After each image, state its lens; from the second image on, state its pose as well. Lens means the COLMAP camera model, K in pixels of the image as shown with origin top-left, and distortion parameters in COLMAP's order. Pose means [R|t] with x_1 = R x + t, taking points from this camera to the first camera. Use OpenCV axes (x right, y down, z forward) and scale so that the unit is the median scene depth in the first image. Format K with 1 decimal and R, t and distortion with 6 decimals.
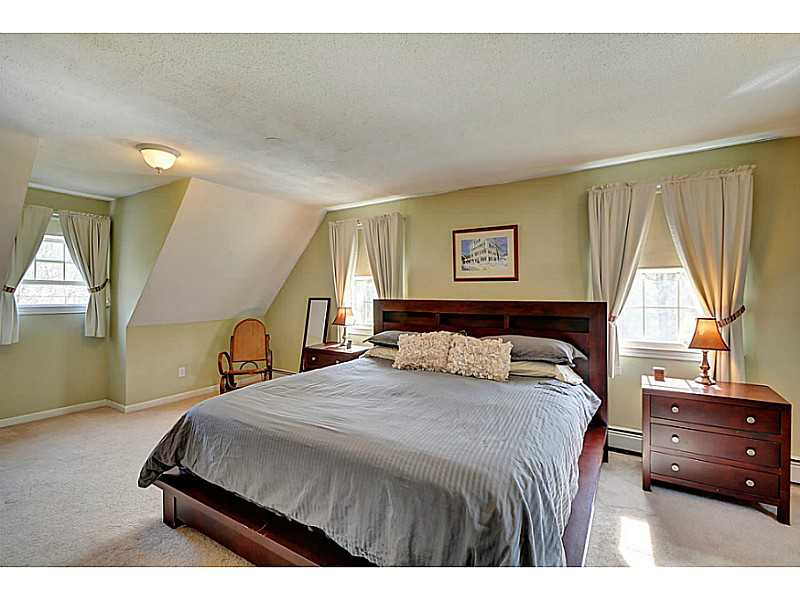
lens RADIAL K [[358.3, 0, 398.8], [0, 358.3, 293.7], [0, 0, 1]] dist [-0.003566, -0.001334]
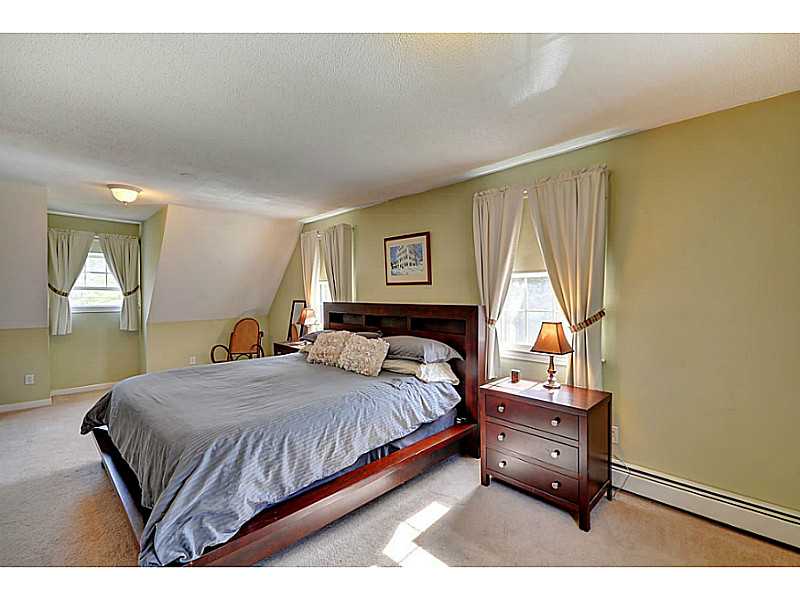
lens RADIAL K [[358.3, 0, 399.5], [0, 358.3, 303.8], [0, 0, 1]] dist [-0.003566, -0.001334]
pose [[0.975073, 0.003813, -0.221850, 0.455544], [0.001147, 0.999752, 0.022224, -0.003958], [0.221880, -0.021924, 0.974827, -0.046028]]
